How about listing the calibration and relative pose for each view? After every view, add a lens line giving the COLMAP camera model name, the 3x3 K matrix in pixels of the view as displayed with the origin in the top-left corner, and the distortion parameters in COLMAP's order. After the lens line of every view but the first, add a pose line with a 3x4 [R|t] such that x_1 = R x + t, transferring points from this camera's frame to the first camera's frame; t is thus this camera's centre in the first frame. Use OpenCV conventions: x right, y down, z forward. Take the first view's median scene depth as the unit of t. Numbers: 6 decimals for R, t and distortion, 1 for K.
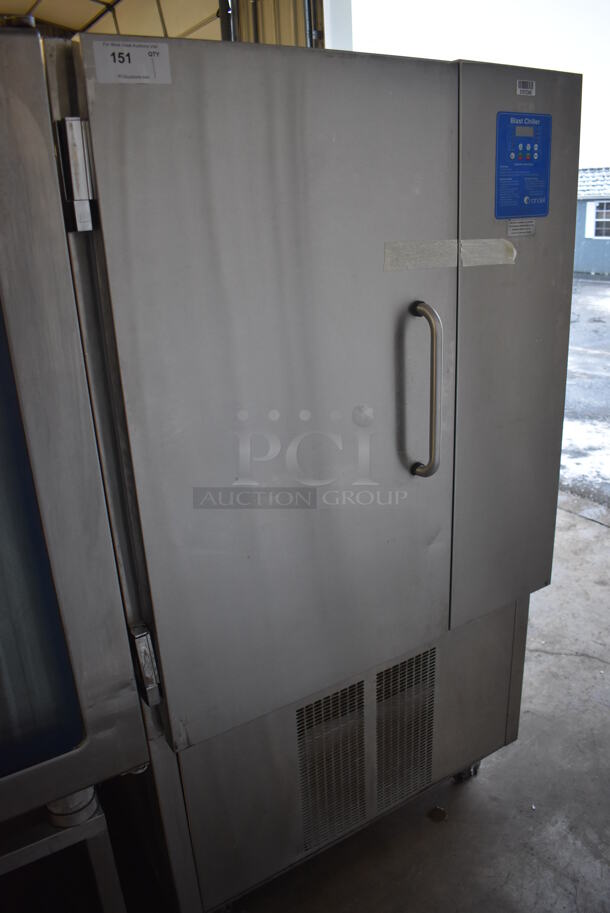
lens RADIAL K [[720.7, 0, 303.0], [0, 720.7, 455.6], [0, 0, 1]] dist [-0.104639, 0.016449]
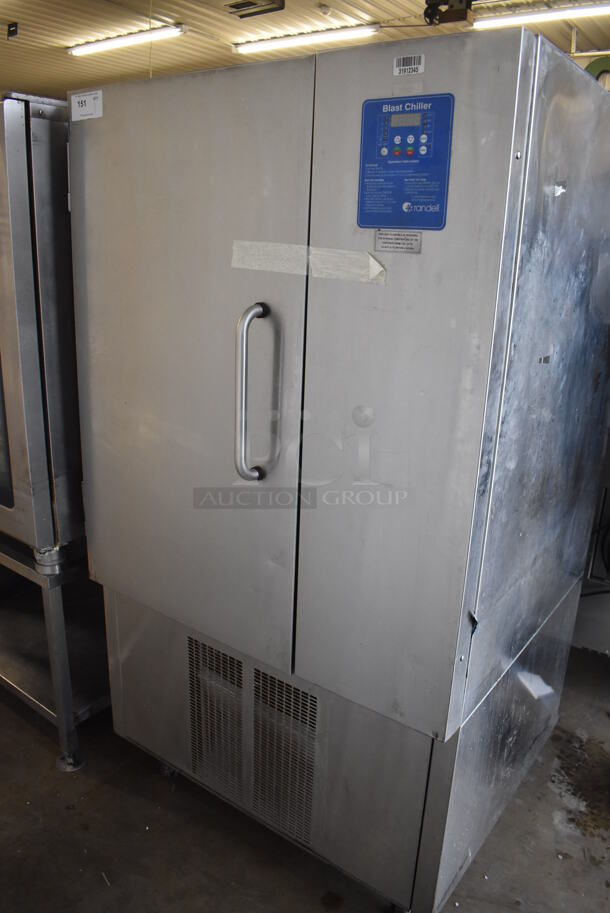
lens RADIAL K [[720.7, 0, 306.0], [0, 720.7, 461.9], [0, 0, 1]] dist [-0.104639, 0.016449]
pose [[0.361955, 0.336869, -0.869199, 1.085337], [-0.362434, 0.909917, 0.201724, -0.228824], [0.858854, 0.242012, 0.451442, 0.630175]]
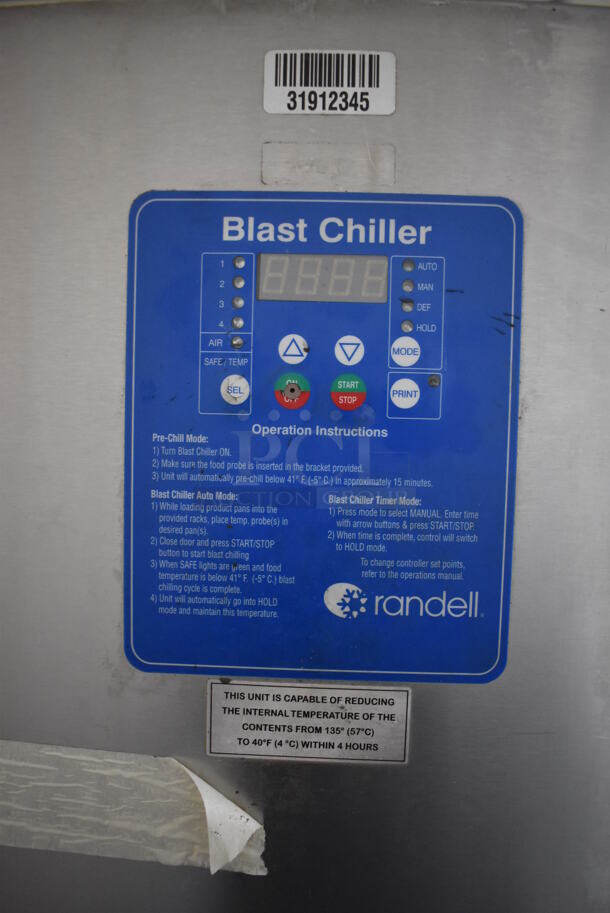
lens RADIAL K [[720.7, 0, 306.1], [0, 720.7, 457.1], [0, 0, 1]] dist [-0.104639, 0.016449]
pose [[0.819745, 0.097505, -0.564367, 0.432943], [-0.253443, 0.945426, -0.204786, -0.365240], [0.513599, 0.310907, 0.799720, 0.834441]]
